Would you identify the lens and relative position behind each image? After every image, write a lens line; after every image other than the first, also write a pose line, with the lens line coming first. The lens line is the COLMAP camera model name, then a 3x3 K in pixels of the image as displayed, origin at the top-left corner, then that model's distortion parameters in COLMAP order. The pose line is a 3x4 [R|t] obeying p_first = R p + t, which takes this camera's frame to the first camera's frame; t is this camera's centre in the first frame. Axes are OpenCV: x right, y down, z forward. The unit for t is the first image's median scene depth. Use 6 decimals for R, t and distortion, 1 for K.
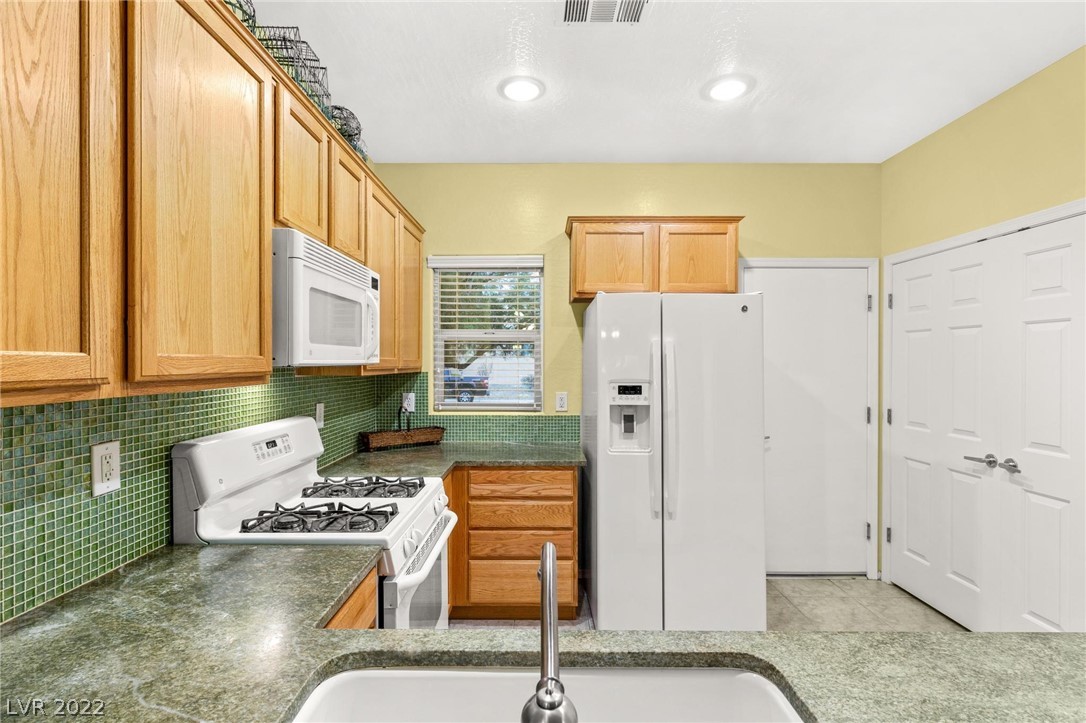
lens RADIAL K [[504.1, 0, 537.7], [0, 504.1, 360.9], [0, 0, 1]] dist [0.001998, -0.000400]
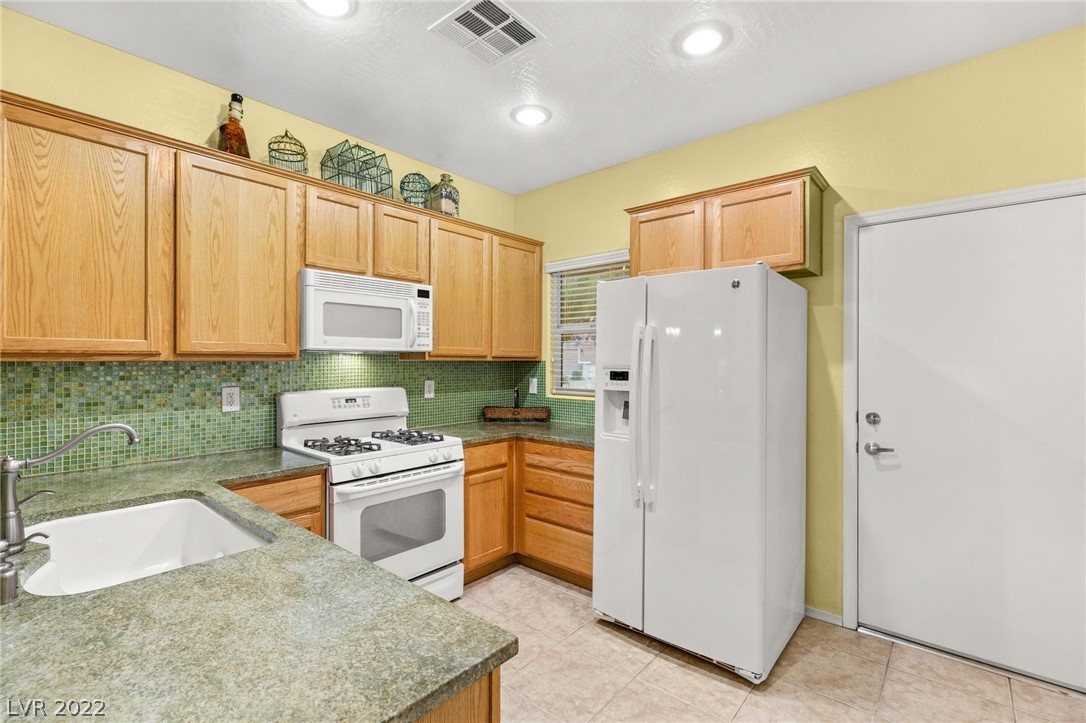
lens RADIAL K [[495.3, 0, 544.7], [0, 495.3, 356.8], [0, 0, 1]] dist [0.004179, 0.000040]
pose [[0.764063, -0.002746, -0.645136, 0.656375], [-0.000979, 0.999985, -0.005416, 0.023211], [0.645141, 0.004770, 0.764049, 0.134147]]
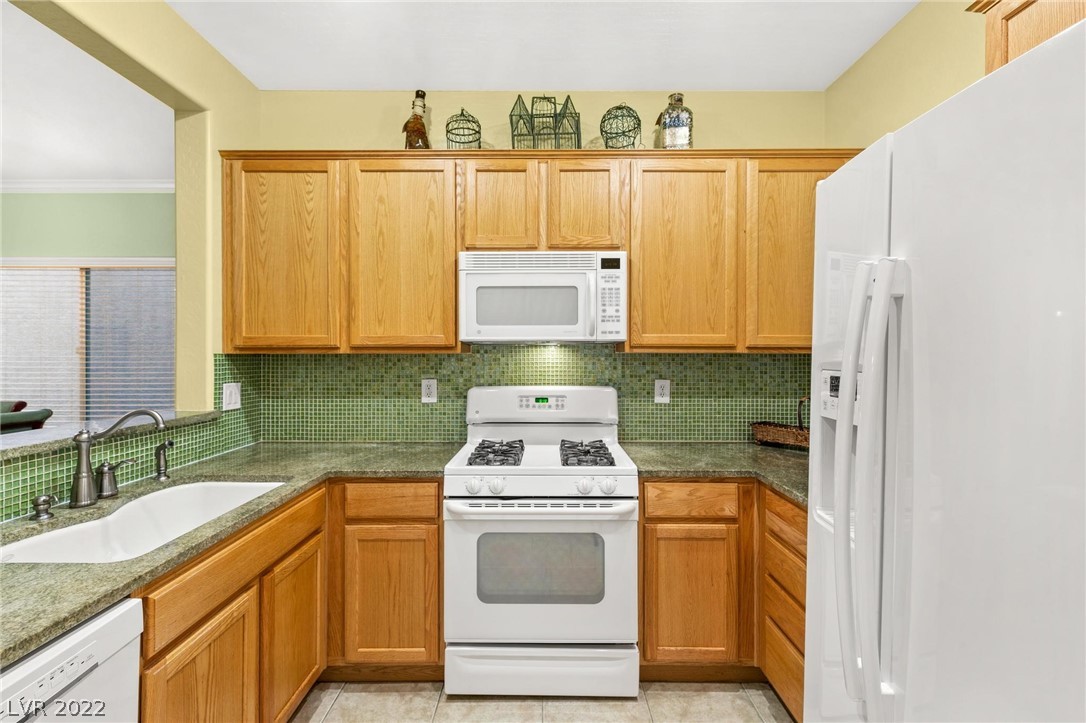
lens RADIAL K [[500.0, 0, 541.7], [0, 500.0, 352.4], [0, 0, 1]] dist [0.002794, 0.000058]
pose [[0.000581, -0.000057, -1.000000, 0.569154], [0.001392, 0.999999, -0.000056, 0.024540], [0.999999, -0.001392, 0.000581, 0.685250]]
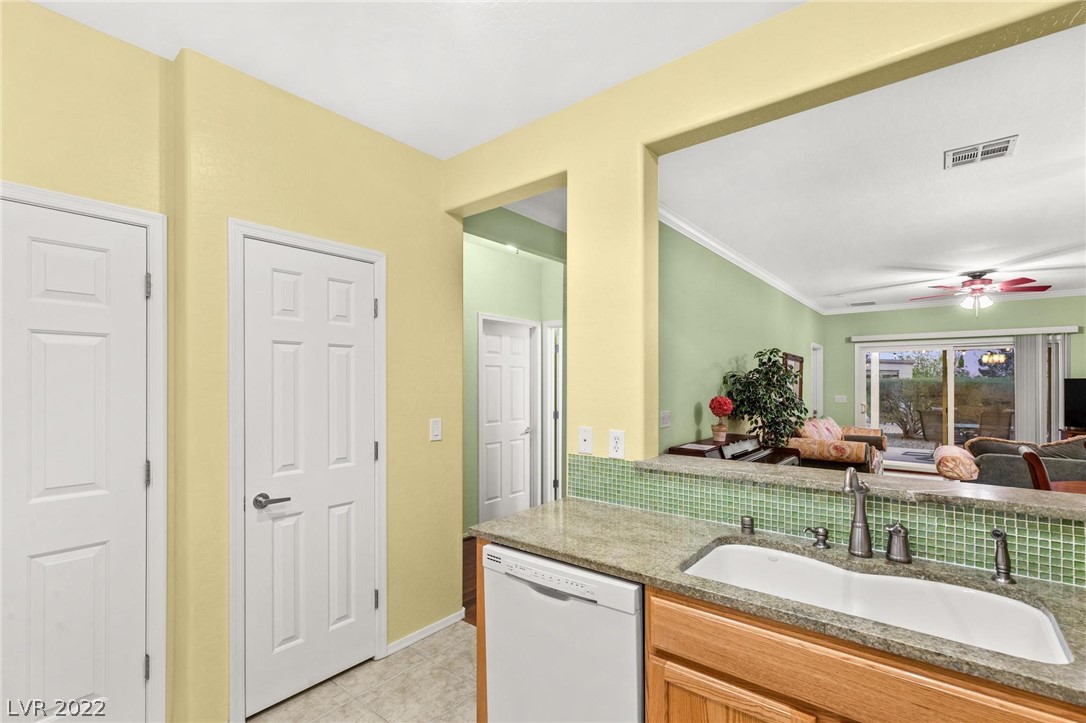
lens RADIAL K [[496.7, 0, 540.6], [0, 496.7, 381.8], [0, 0, 1]] dist [0.002314, 0.000327]
pose [[-0.781183, -0.000191, 0.624301, -0.070169], [-0.001561, 0.999997, -0.001646, 0.000272], [-0.624300, -0.002260, -0.781182, 0.840439]]
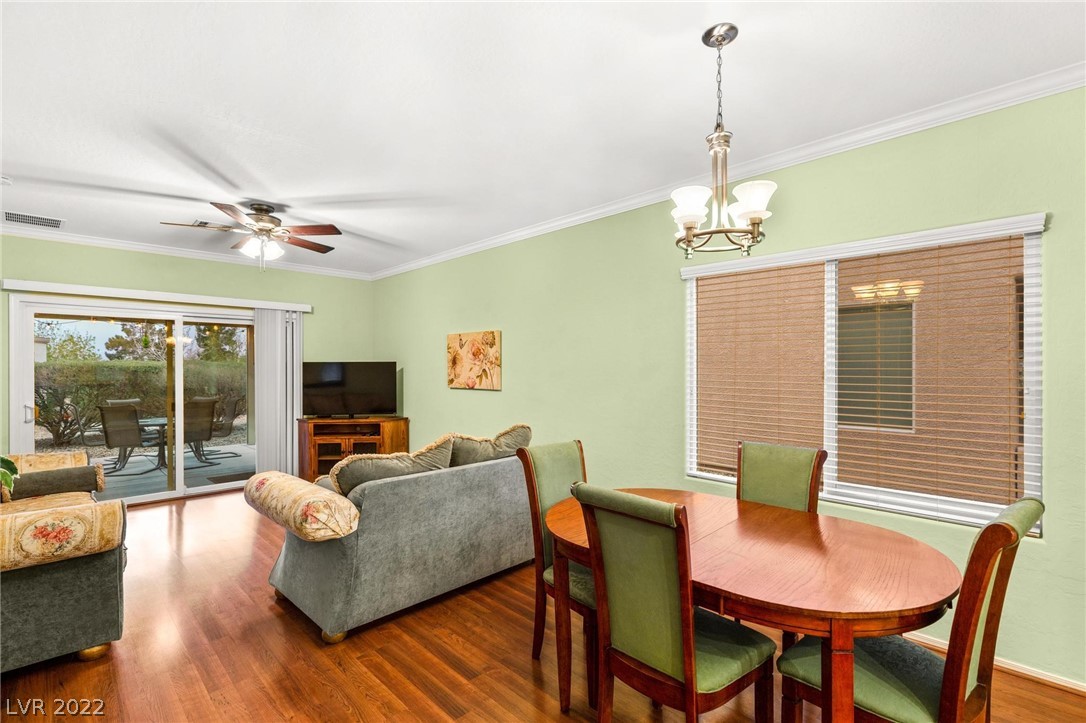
lens RADIAL K [[501.2, 0, 546.8], [0, 501.2, 369.5], [0, 0, 1]] dist [0.003642, 0.000072]
pose [[-0.708686, 0.002893, -0.705518, 0.253368], [0.000163, 0.999992, 0.003936, 0.000821], [0.705524, 0.002674, -0.708681, -0.374326]]
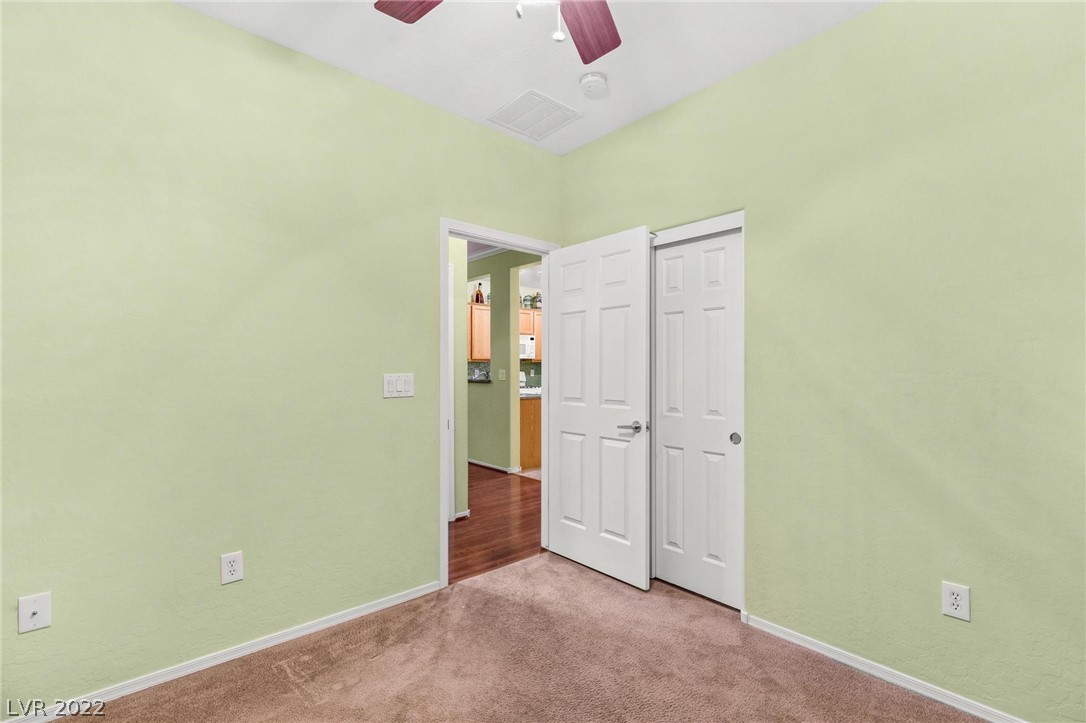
lens RADIAL K [[495.3, 0, 544.7], [0, 495.3, 356.8], [0, 0, 1]] dist [0.004179, 0.000040]
pose [[0.666286, -0.014611, -0.745554, 2.182378], [0.000486, 0.999816, -0.019160, 0.054640], [0.745697, 0.012404, 0.666170, -1.271728]]
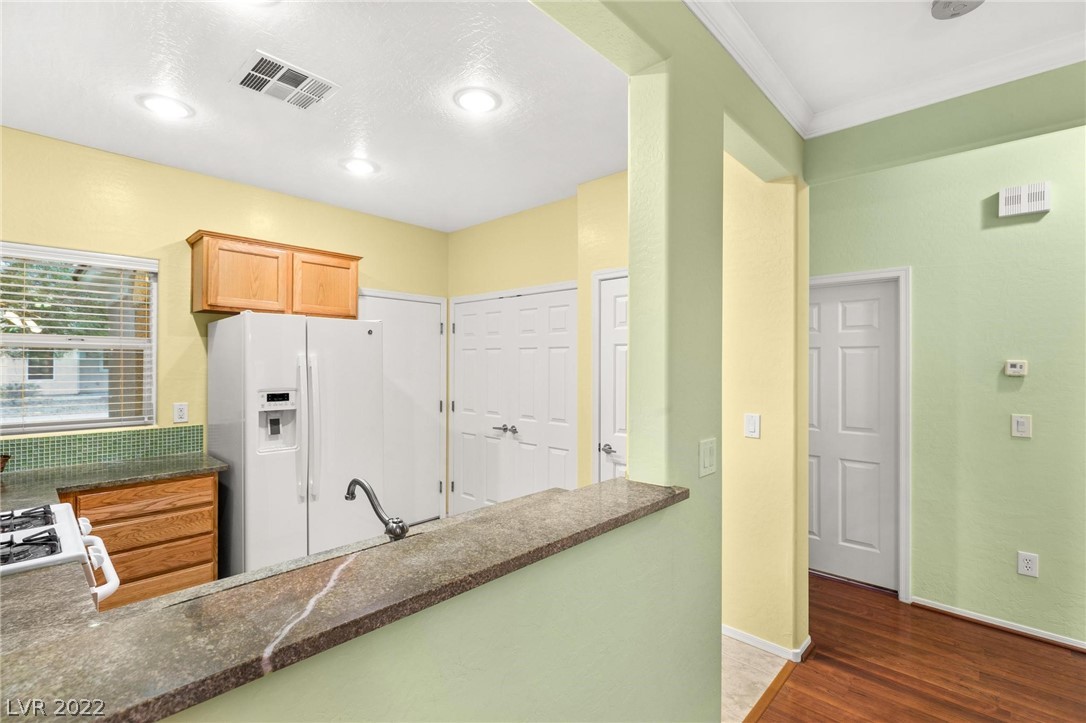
lens RADIAL K [[487.5, 0, 542.3], [0, 487.5, 363.9], [0, 0, 1]] dist [0.001791, -0.000332]
pose [[0.678162, 0.000017, 0.734913, -0.213507], [-0.001539, 0.999998, 0.001397, -0.020181], [-0.734911, -0.002079, 0.678160, -0.195640]]
